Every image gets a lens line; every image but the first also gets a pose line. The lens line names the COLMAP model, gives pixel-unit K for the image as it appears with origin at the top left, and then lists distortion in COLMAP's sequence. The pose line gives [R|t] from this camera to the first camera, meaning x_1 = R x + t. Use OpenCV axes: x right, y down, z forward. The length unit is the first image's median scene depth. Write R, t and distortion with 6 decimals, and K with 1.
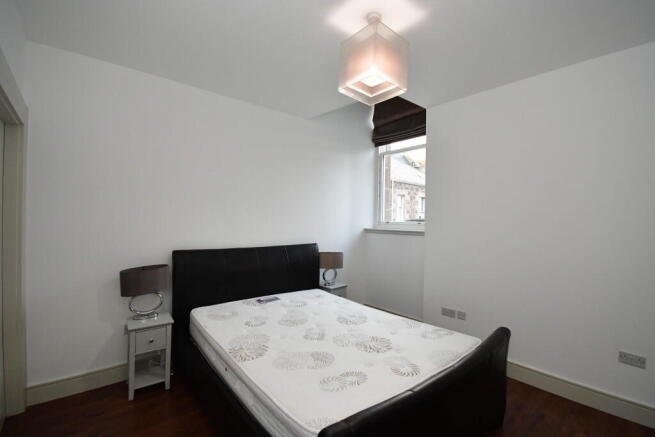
lens RADIAL K [[289.6, 0, 330.9], [0, 289.6, 213.9], [0, 0, 1]] dist [0.003250, 0.000135]
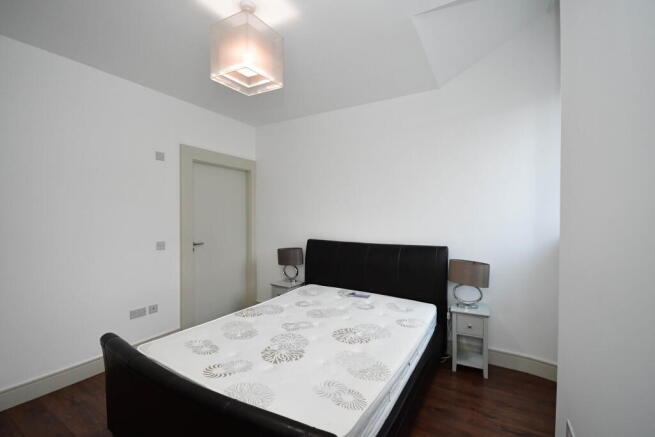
lens RADIAL K [[289.6, 0, 330.9], [0, 289.6, 222.4], [0, 0, 1]] dist [0.003250, 0.000135]
pose [[0.316159, 0.014503, -0.948595, 0.901287], [0.026854, 0.999346, 0.024229, 0.013171], [0.948326, -0.033134, 0.315563, 0.734162]]
